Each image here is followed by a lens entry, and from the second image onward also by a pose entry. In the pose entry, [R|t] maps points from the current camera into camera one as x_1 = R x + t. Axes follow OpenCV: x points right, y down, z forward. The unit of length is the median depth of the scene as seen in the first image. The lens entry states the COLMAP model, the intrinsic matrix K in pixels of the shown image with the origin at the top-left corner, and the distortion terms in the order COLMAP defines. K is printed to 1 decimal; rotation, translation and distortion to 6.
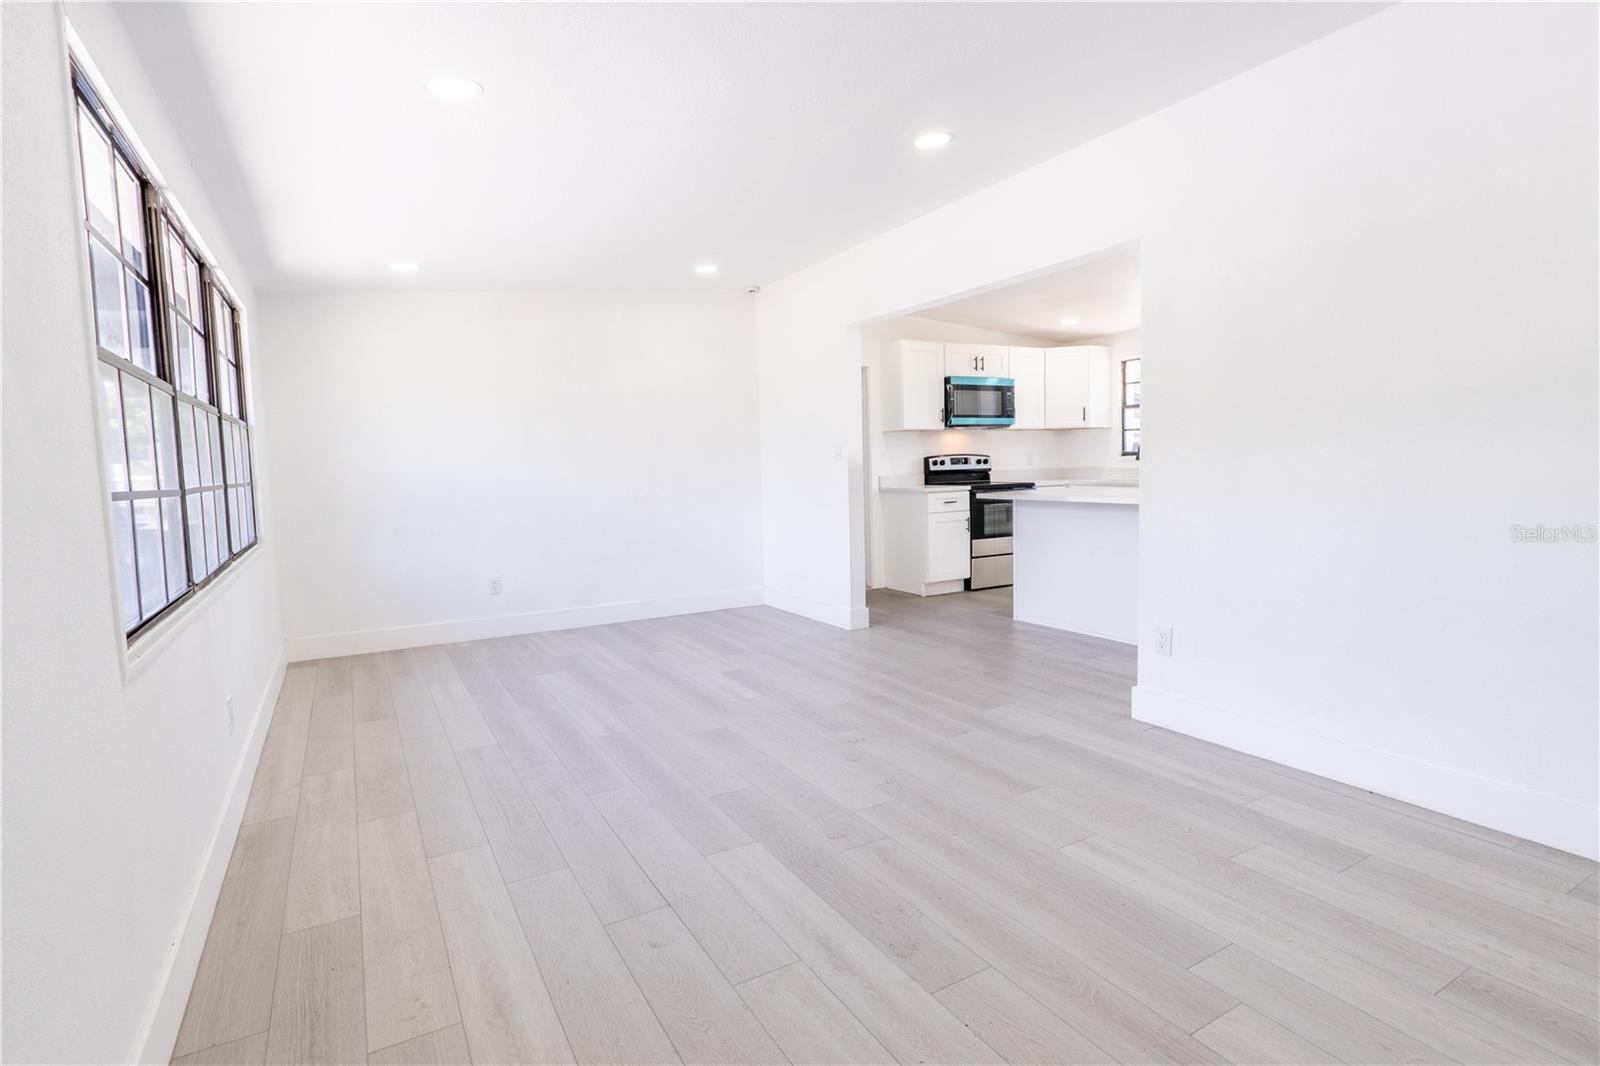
lens RADIAL K [[781.7, 0, 792.3], [0, 781.7, 524.7], [0, 0, 1]] dist [-0.016449, 0.001894]
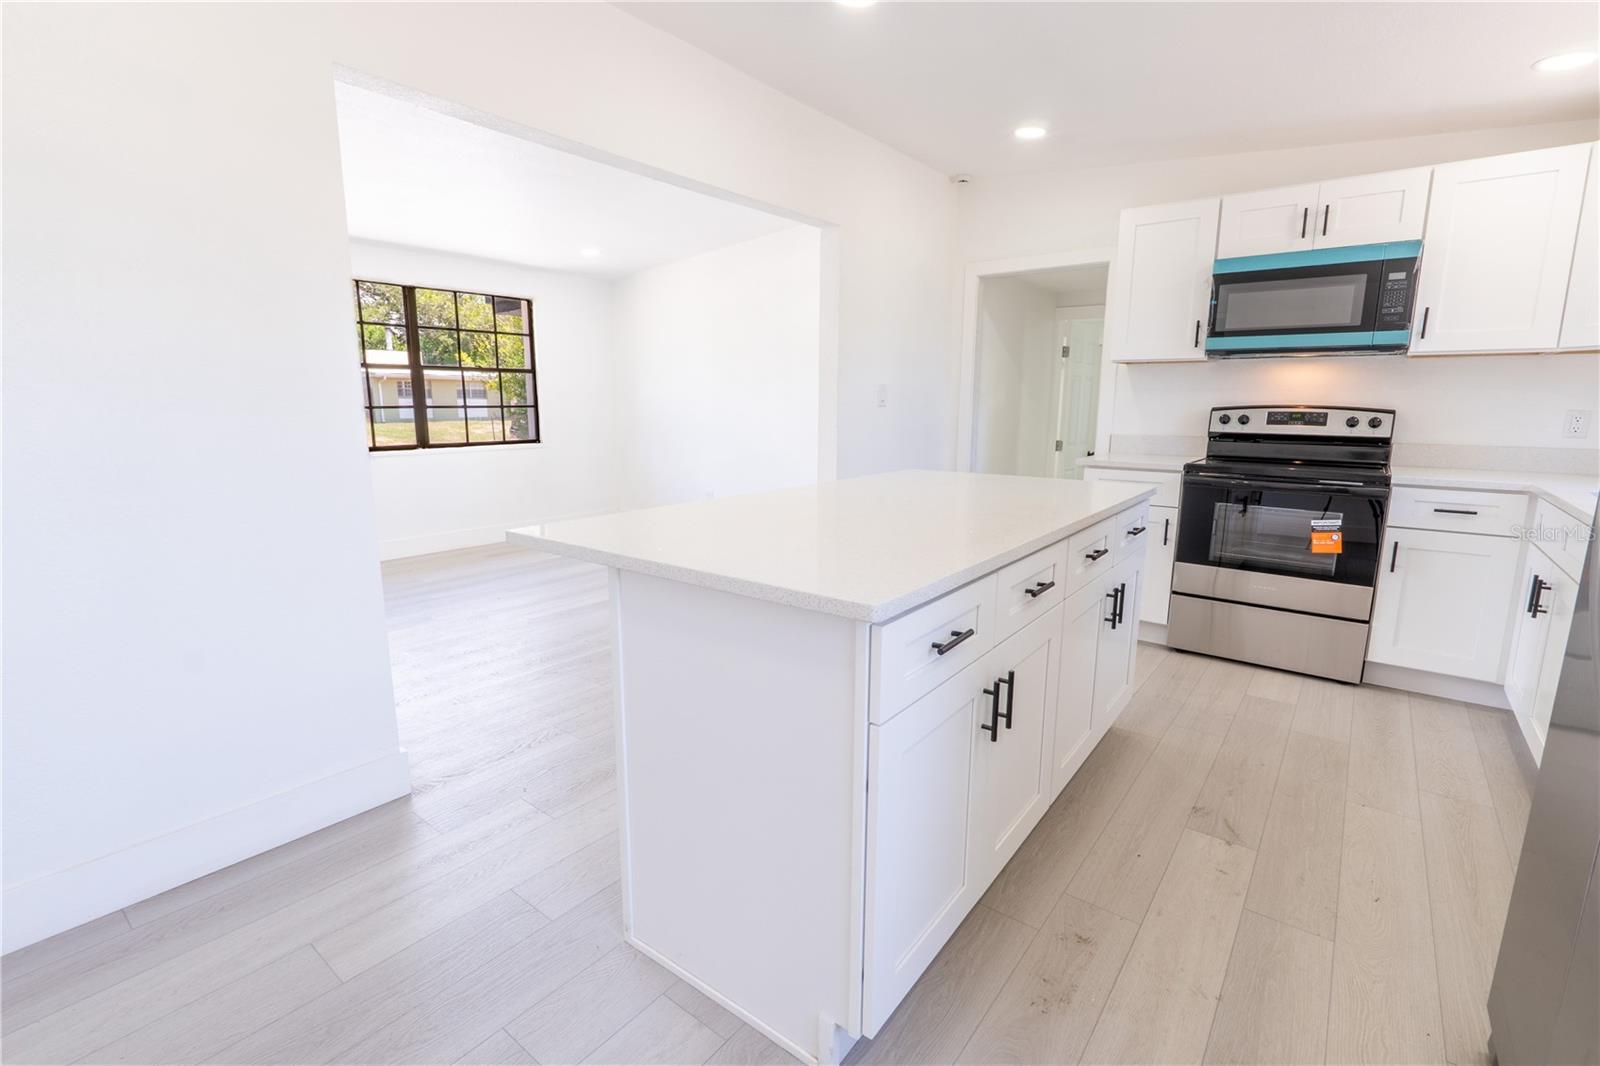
lens RADIAL K [[736.0, 0, 798.4], [0, 736.0, 540.7], [0, 0, 1]] dist [-0.009789, 0.000706]
pose [[0.382817, 0.202221, -0.901420, 0.591729], [-0.090200, 0.979268, 0.181379, -0.064465], [0.919410, 0.011873, 0.393120, 0.533927]]
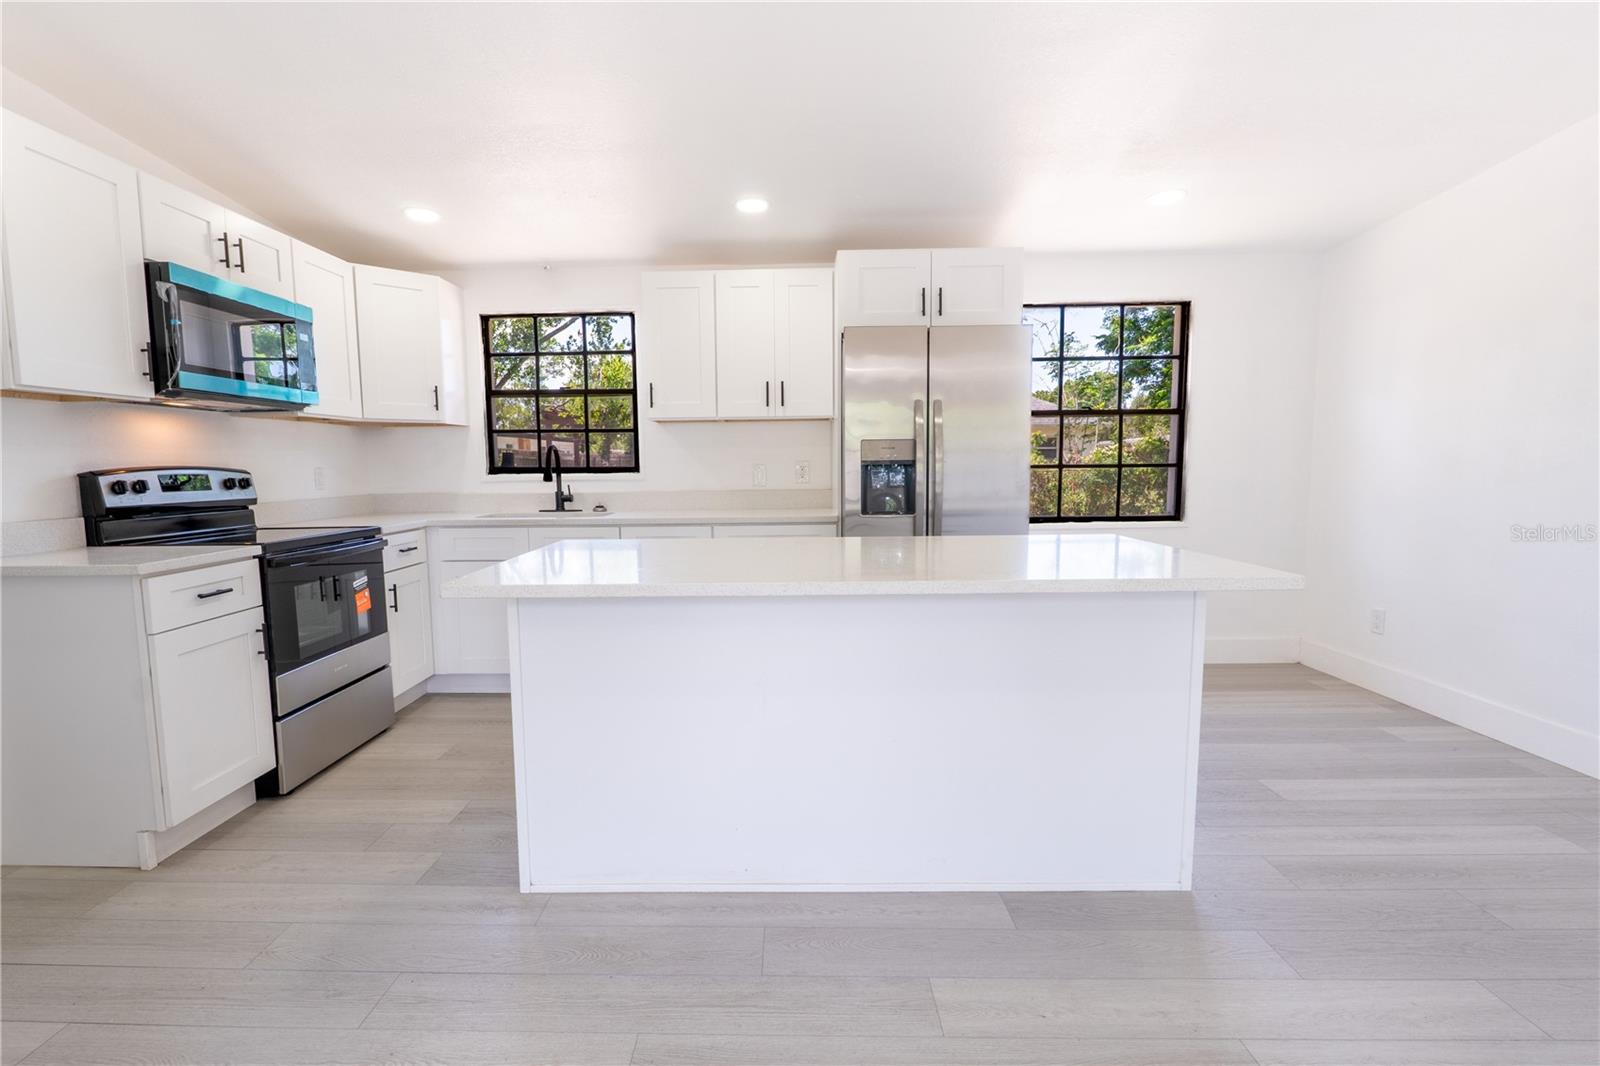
lens RADIAL K [[736.0, 0, 782.1], [0, 736.0, 540.7], [0, 0, 1]] dist [-0.009789, 0.000706]
pose [[0.512770, -0.070910, 0.855592, 0.042751], [0.068266, 0.996795, 0.041699, -0.048068], [-0.855807, 0.037026, 0.515968, 0.561816]]
